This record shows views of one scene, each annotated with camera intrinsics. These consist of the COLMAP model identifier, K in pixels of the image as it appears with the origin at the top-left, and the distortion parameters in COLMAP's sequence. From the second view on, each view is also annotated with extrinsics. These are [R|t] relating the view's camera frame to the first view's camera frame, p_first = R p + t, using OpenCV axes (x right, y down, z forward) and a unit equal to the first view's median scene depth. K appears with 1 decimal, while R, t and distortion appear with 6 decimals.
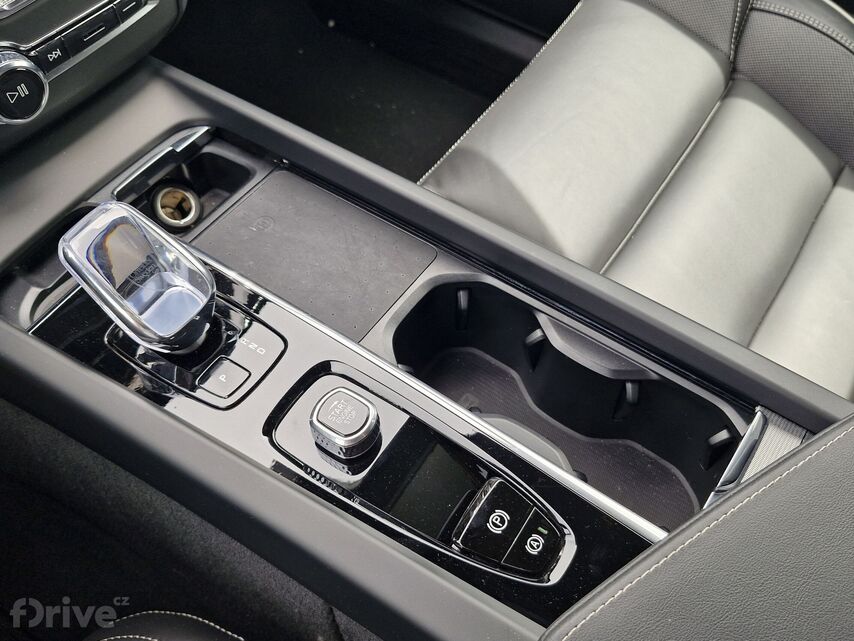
lens RADIAL K [[712.2, 0, 427.0], [0, 712.2, 320.5], [0, 0, 1]] dist [0.074119, -0.120809]
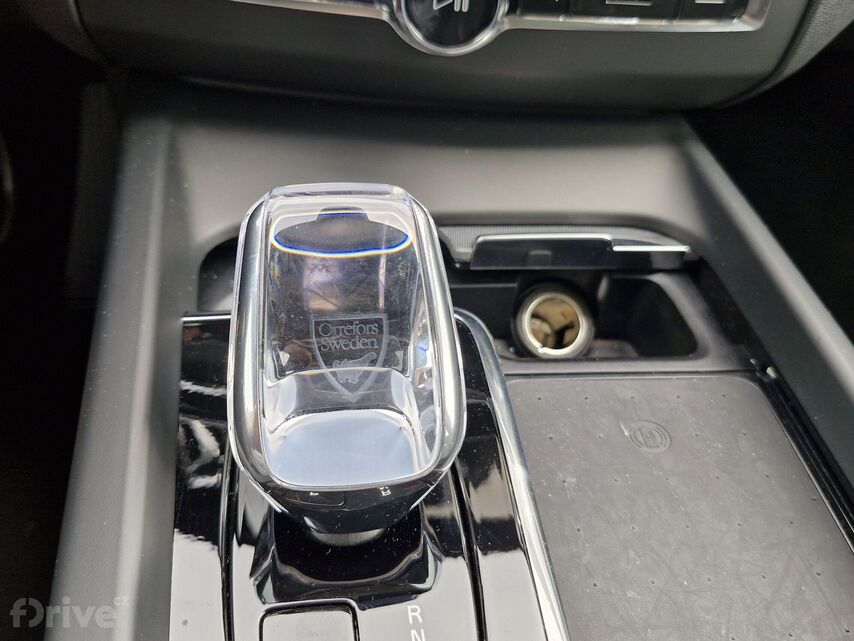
lens RADIAL K [[798.9, 0, 427.0], [0, 798.9, 320.5], [0, 0, 1]] dist [0.091421, -0.215355]
pose [[0.649200, 0.544328, -0.531269, -0.077575], [-0.668838, 0.741147, -0.057942, -0.059386], [0.362208, 0.392948, 0.845220, 0.442325]]
